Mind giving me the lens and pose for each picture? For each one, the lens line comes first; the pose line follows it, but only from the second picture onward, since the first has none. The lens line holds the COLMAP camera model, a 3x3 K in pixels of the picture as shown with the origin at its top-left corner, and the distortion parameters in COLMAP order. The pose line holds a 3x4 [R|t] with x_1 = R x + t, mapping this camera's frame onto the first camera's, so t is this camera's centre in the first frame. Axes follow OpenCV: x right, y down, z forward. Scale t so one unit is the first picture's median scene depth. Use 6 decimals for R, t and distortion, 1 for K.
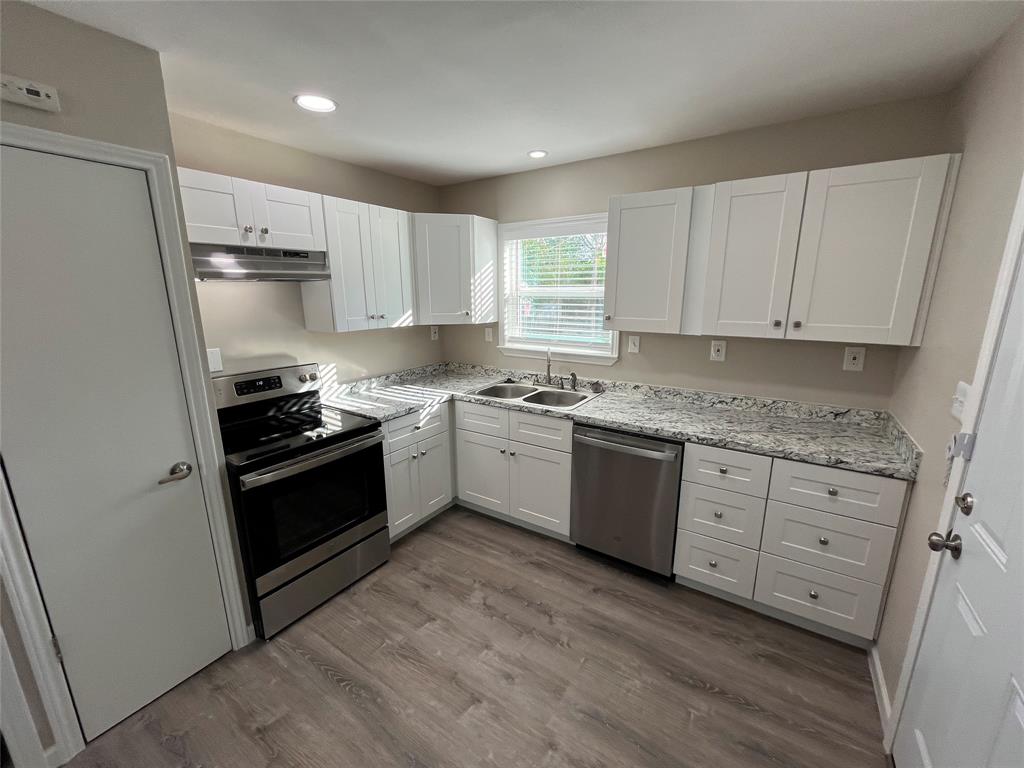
lens RADIAL K [[414.5, 0, 513.8], [0, 414.5, 383.0], [0, 0, 1]] dist [-0.000181, -0.000253]
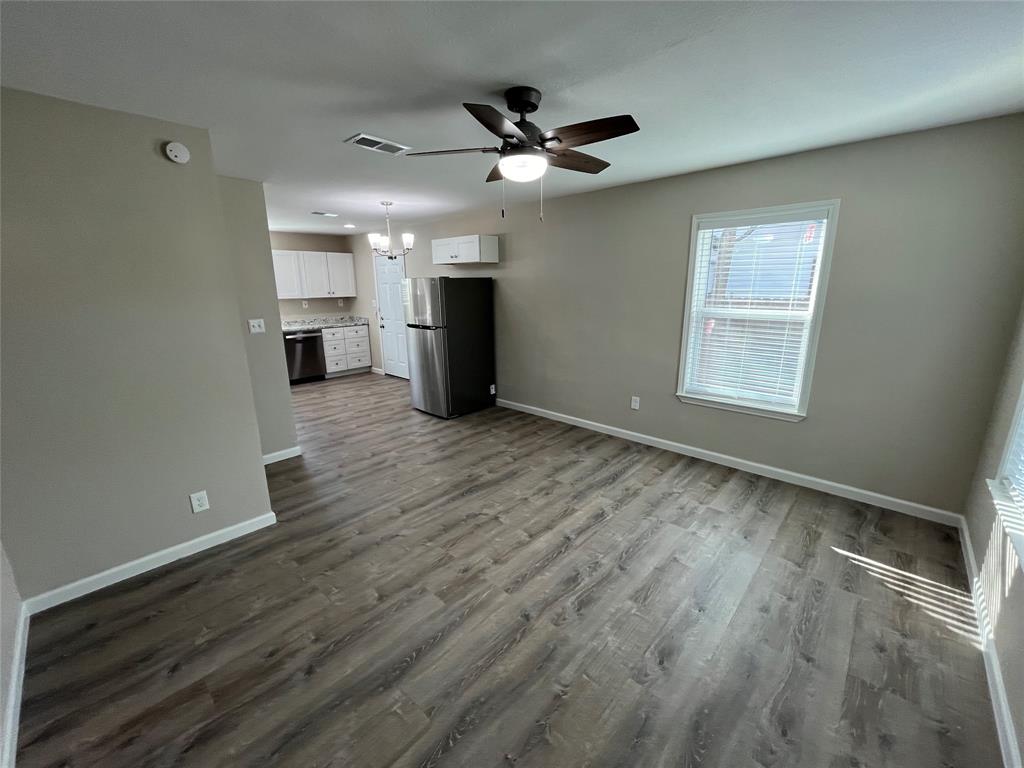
lens RADIAL K [[414.5, 0, 513.8], [0, 414.5, 383.0], [0, 0, 1]] dist [-0.000181, -0.000253]
pose [[0.172073, -0.233035, 0.957124, -2.649405], [0.227440, 0.954763, 0.191571, 0.273383], [-0.958468, 0.184724, 0.217290, -1.140399]]
